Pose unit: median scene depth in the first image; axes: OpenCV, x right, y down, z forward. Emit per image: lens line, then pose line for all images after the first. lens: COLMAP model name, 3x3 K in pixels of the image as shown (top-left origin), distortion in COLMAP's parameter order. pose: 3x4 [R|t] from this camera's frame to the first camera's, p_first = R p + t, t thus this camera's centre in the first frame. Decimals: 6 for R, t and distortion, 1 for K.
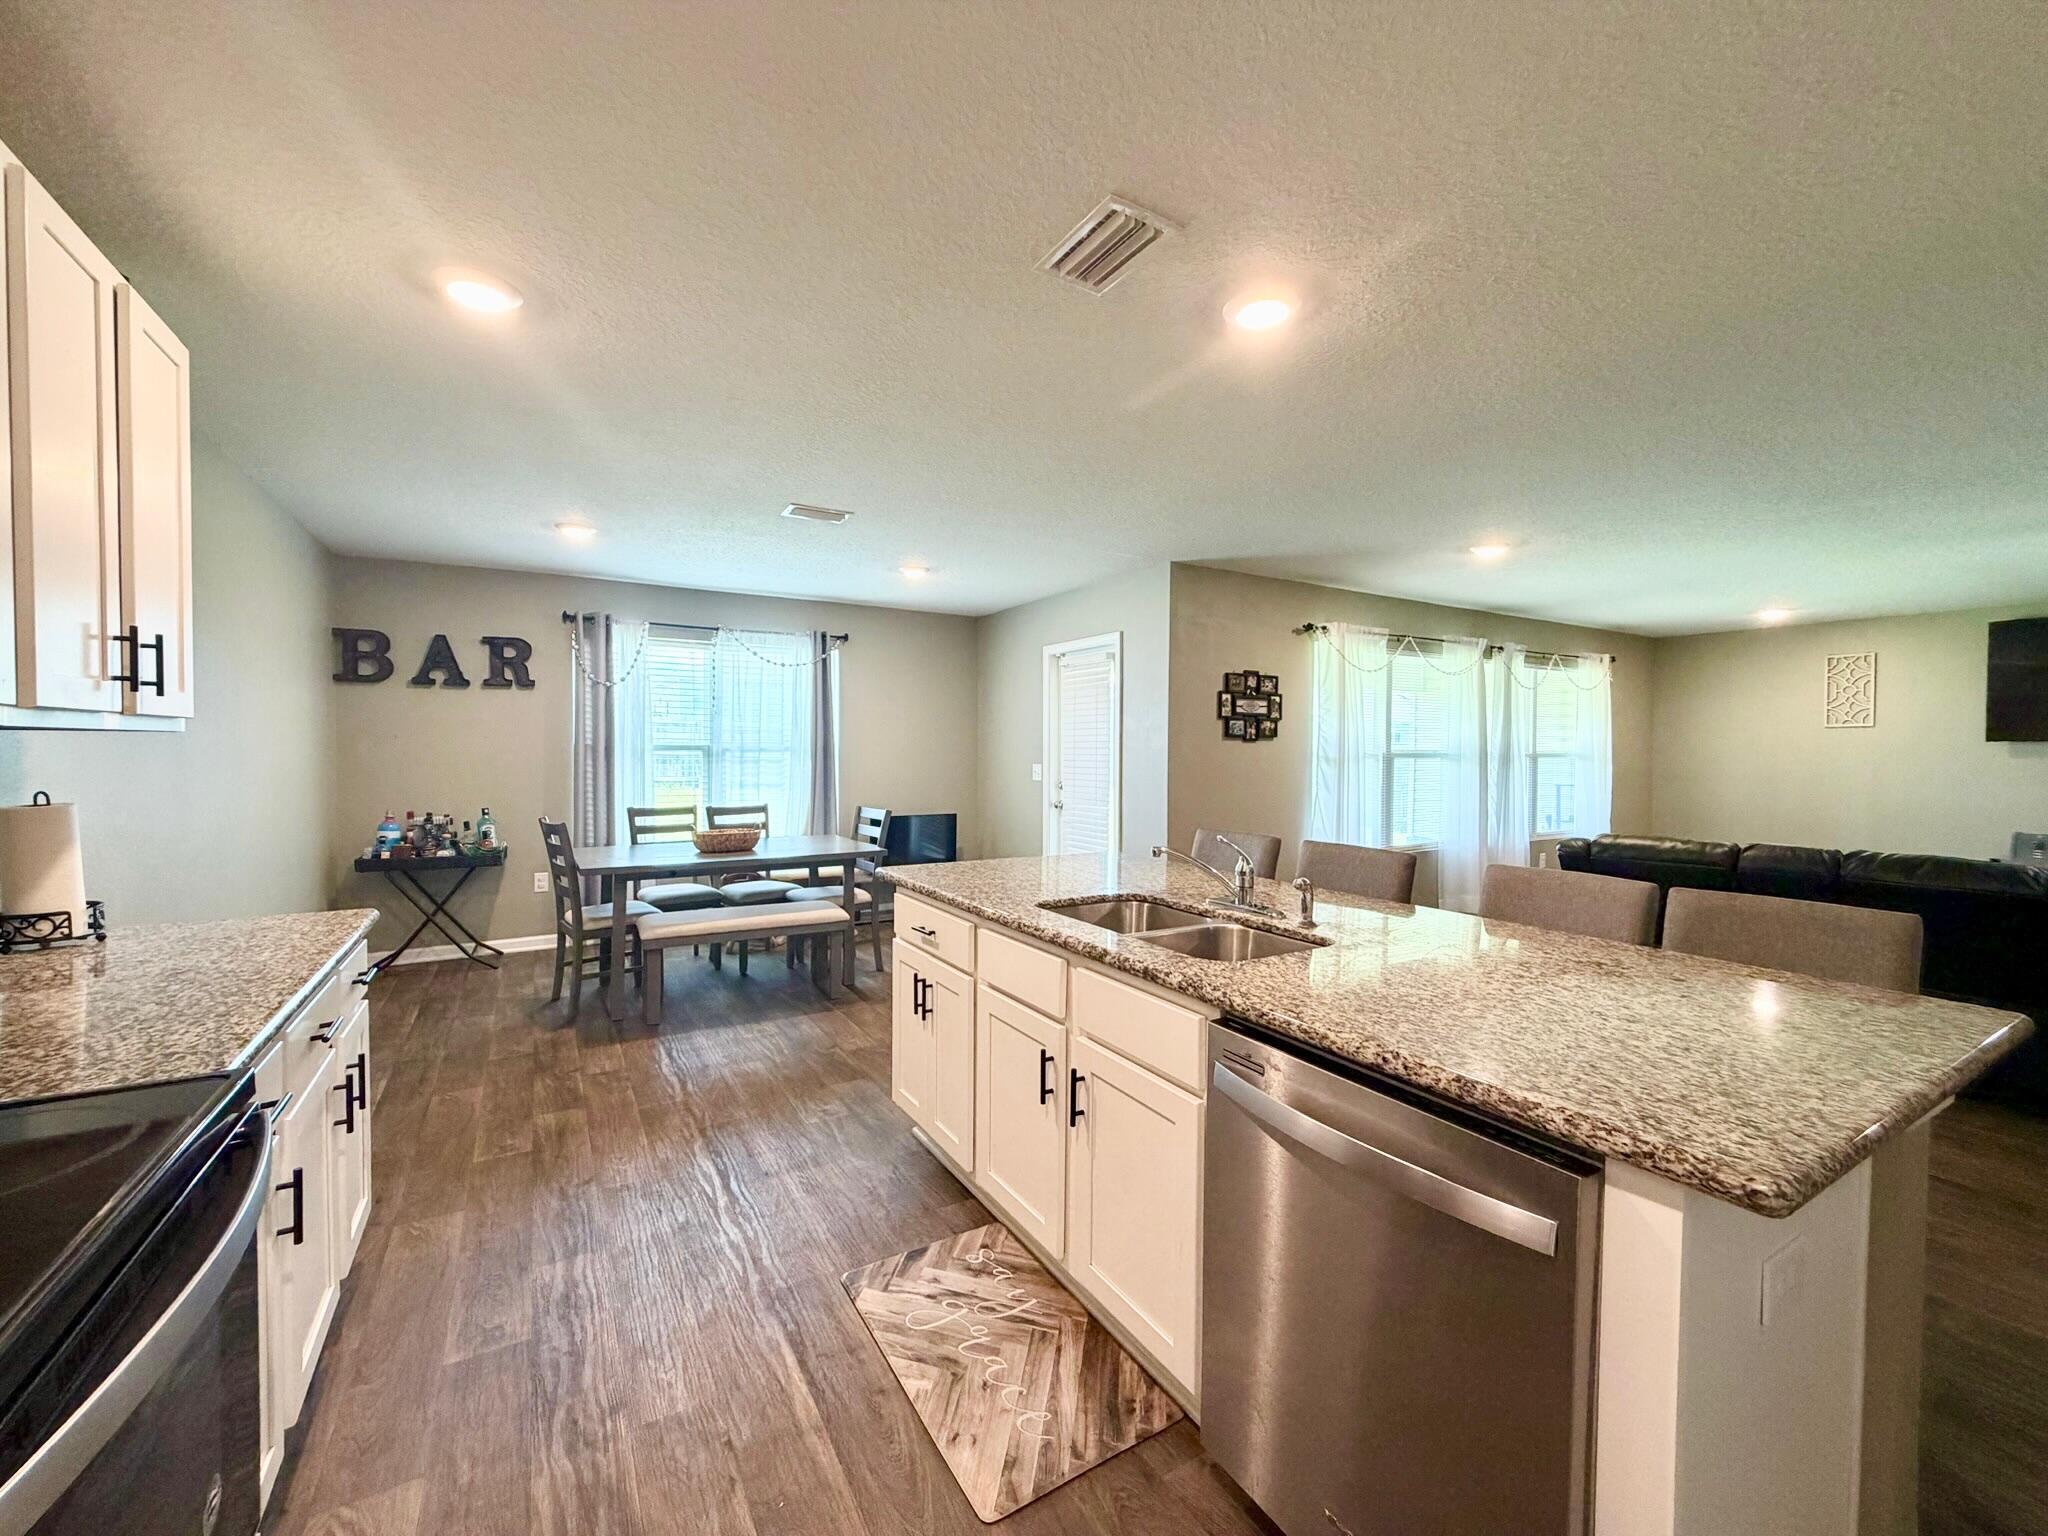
lens RADIAL K [[821.4, 0, 1024.5], [0, 821.4, 766.4], [0, 0, 1]] dist [0.001213, -0.000126]
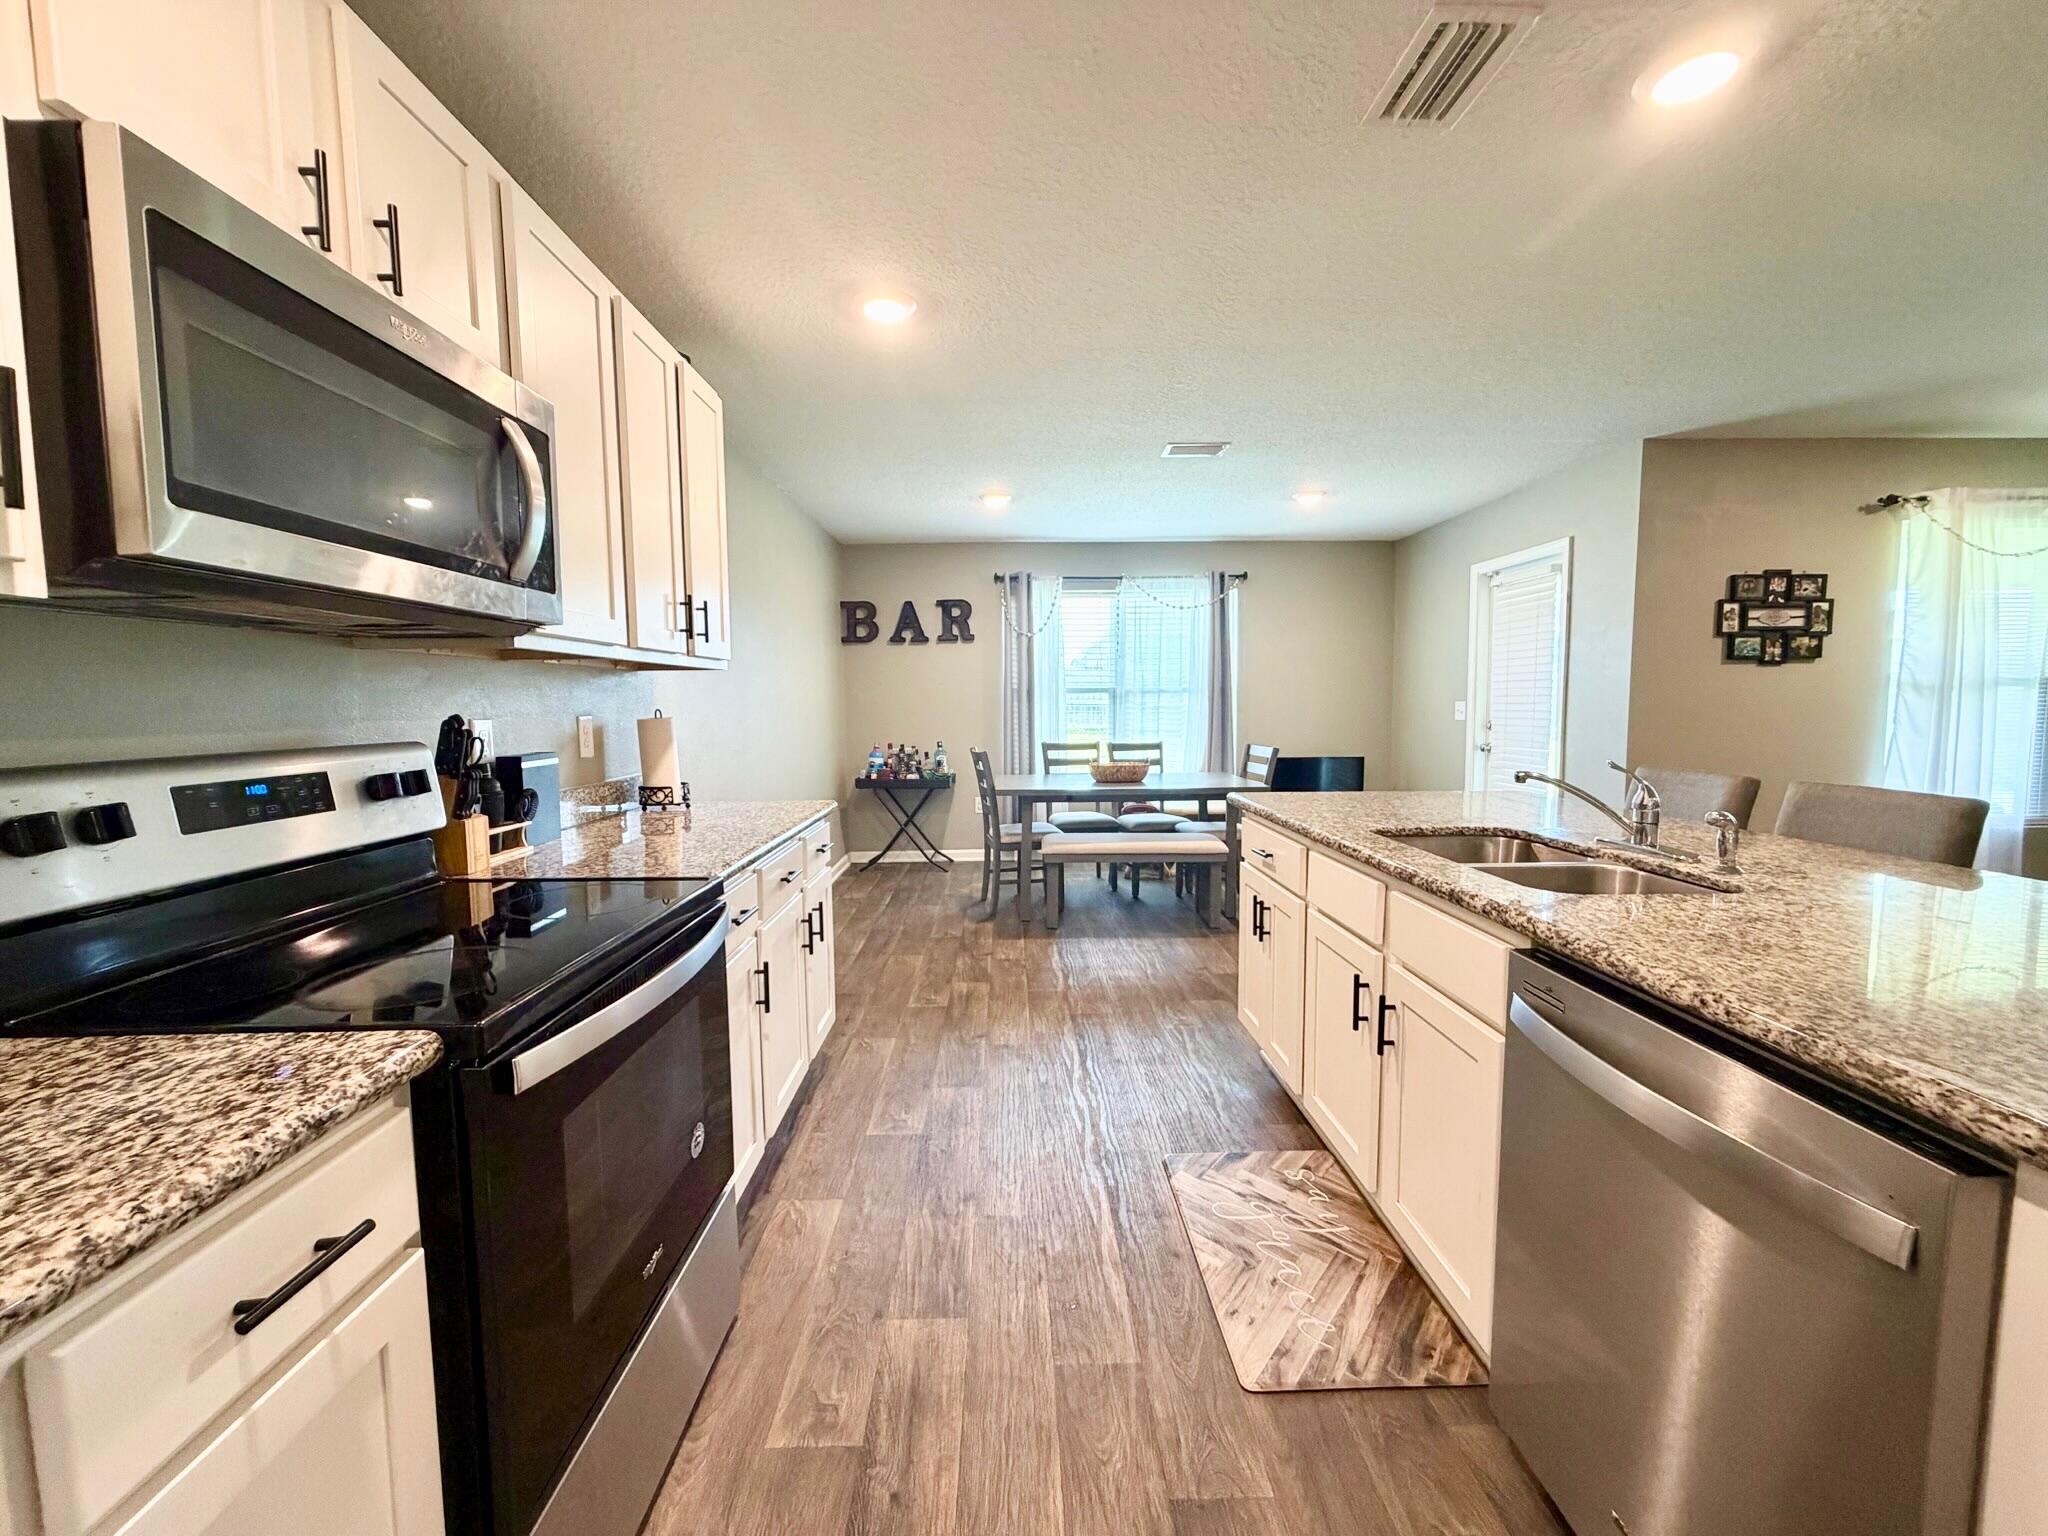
lens RADIAL K [[821.4, 0, 1018.7], [0, 821.4, 763.6], [0, 0, 1]] dist [0.001213, -0.000126]
pose [[0.869317, 0.023813, -0.493681, 0.051599], [0.004573, 0.998408, 0.056212, 0.015708], [0.494234, -0.051123, 0.867825, -0.003771]]
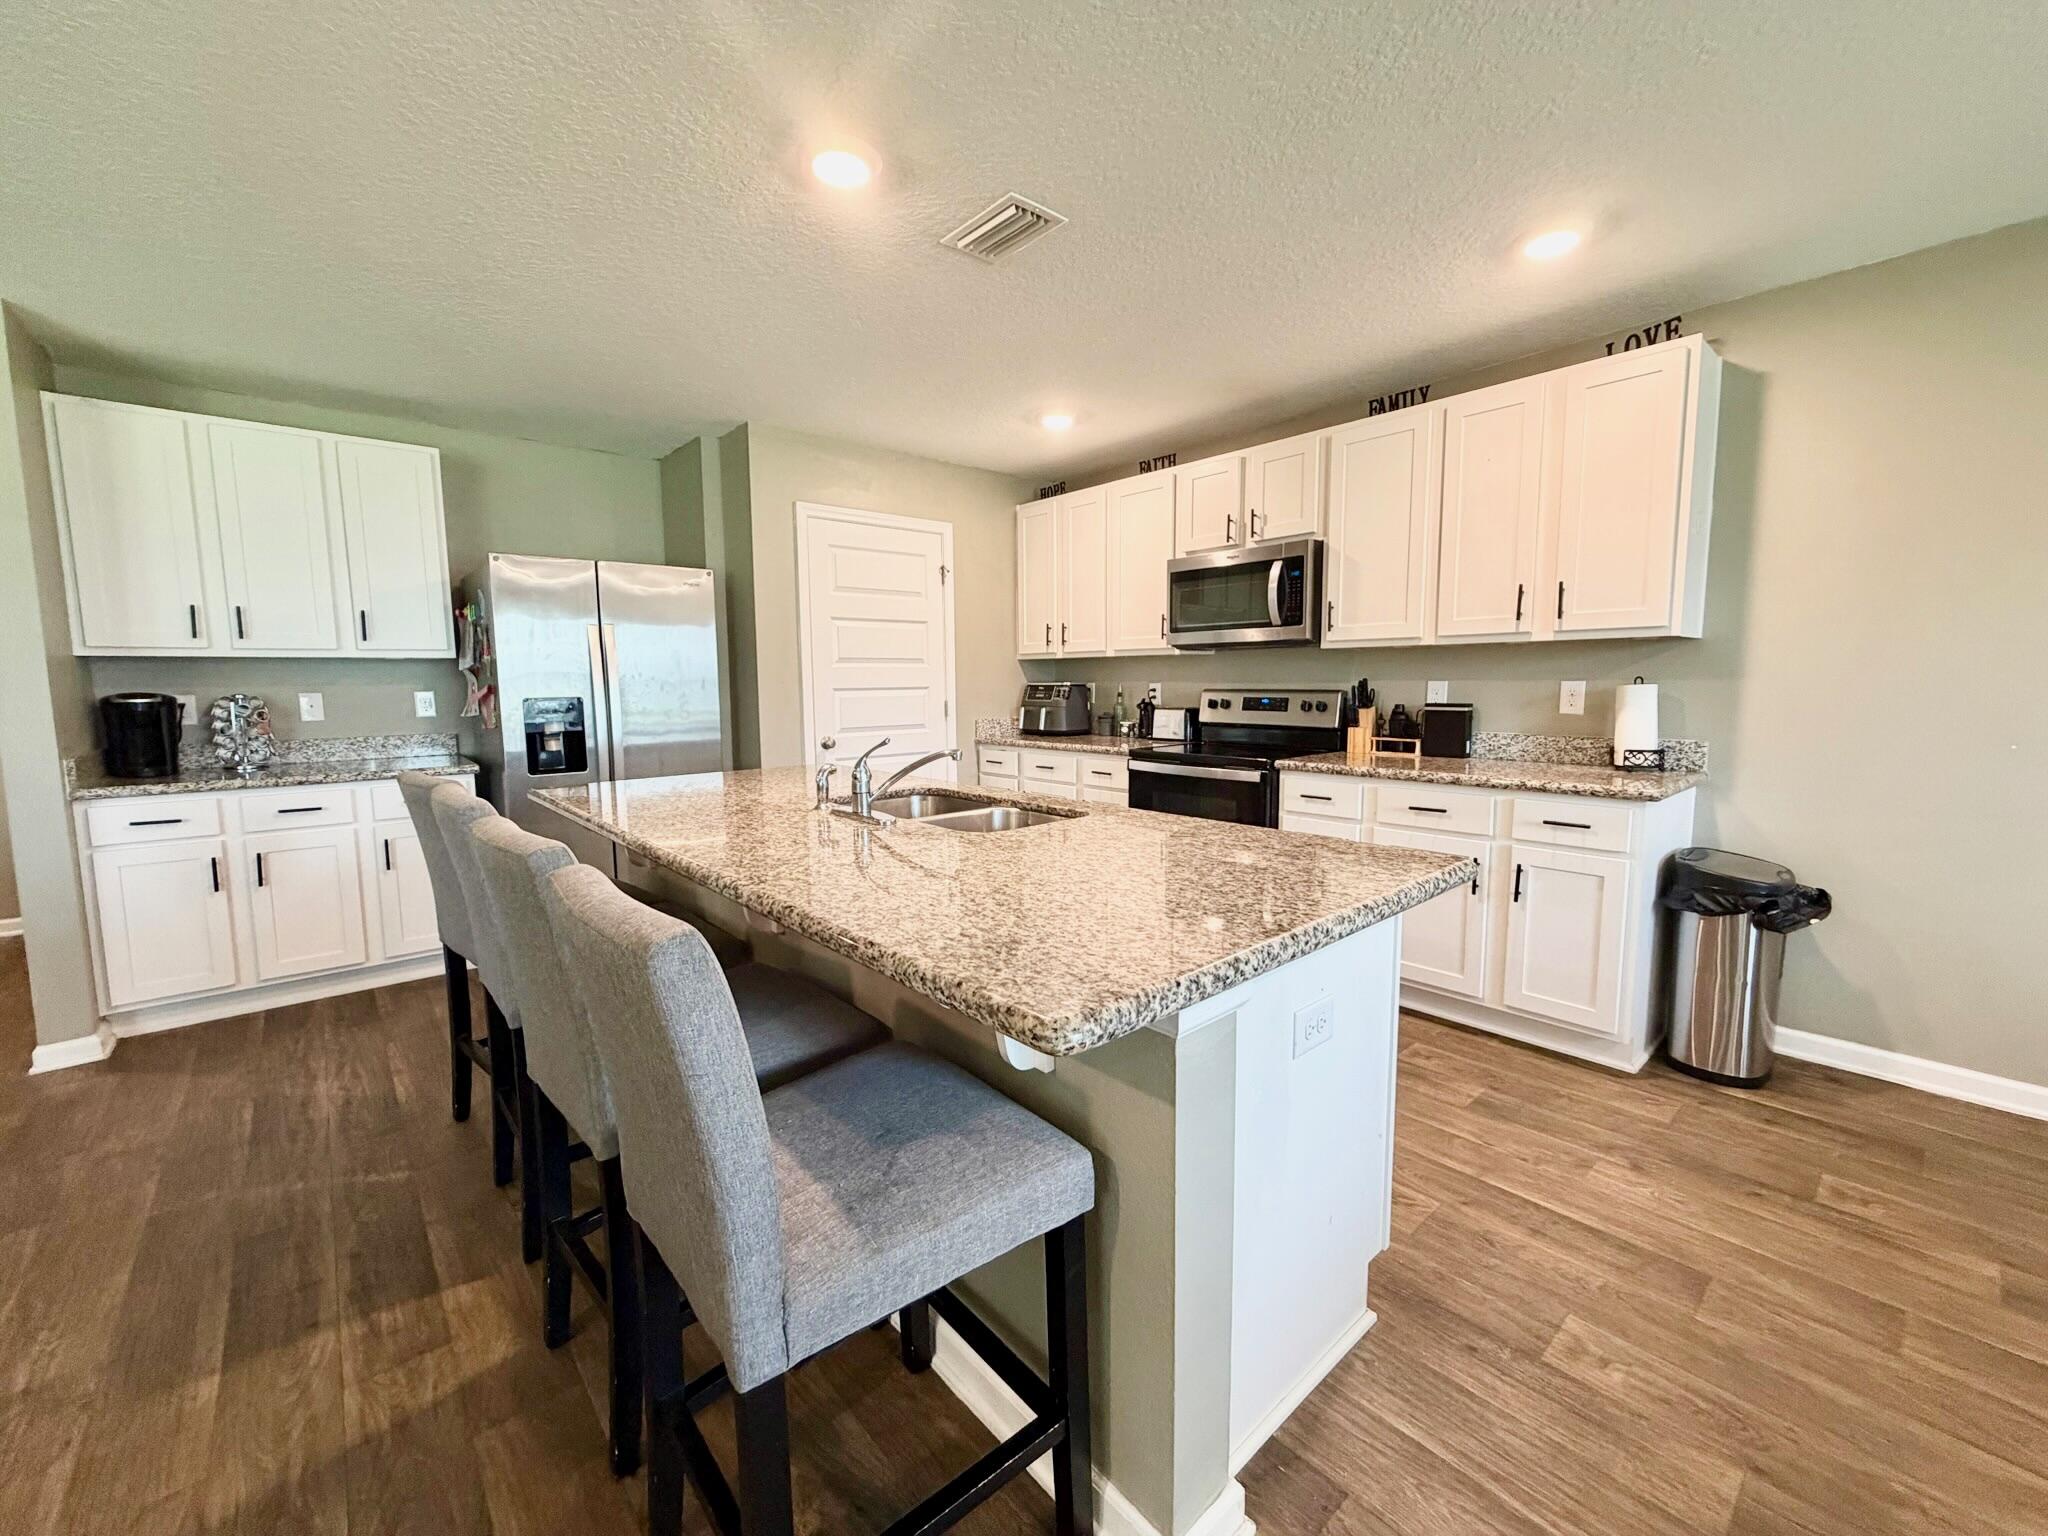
lens RADIAL K [[821.4, 0, 1021.7], [0, 821.4, 766.0], [0, 0, 1]] dist [0.001213, -0.000126]
pose [[-0.984381, 0.023567, -0.174465, 0.102971], [0.002052, 0.992468, 0.122487, 0.000972], [0.176037, 0.120216, -0.977015, 0.839551]]
